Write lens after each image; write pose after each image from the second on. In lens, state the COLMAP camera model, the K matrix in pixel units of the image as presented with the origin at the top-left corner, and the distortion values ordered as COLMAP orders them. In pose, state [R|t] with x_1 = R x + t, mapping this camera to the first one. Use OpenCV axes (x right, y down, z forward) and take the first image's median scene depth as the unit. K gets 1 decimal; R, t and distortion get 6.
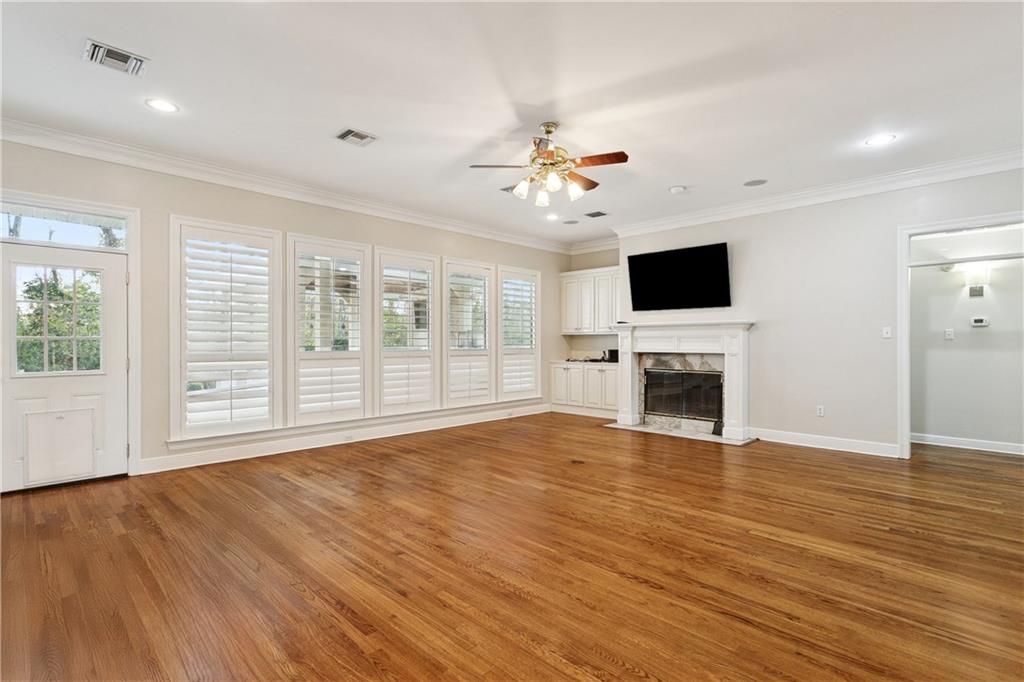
lens RADIAL K [[495.1, 0, 509.9], [0, 495.1, 341.8], [0, 0, 1]] dist [-0.000582, -0.001843]
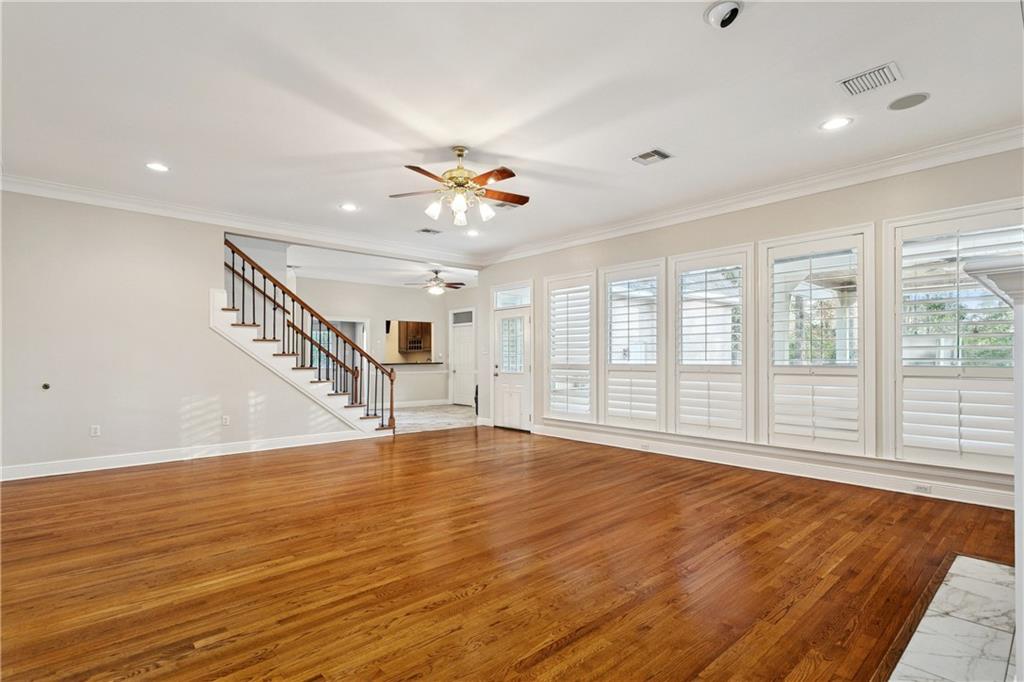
lens RADIAL K [[495.1, 0, 509.9], [0, 495.1, 351.1], [0, 0, 1]] dist [-0.000582, -0.001843]
pose [[-0.056836, -0.012598, -0.998304, 1.247065], [0.005478, 0.999901, -0.012930, 0.004702], [0.998369, -0.006203, -0.056761, 1.299041]]
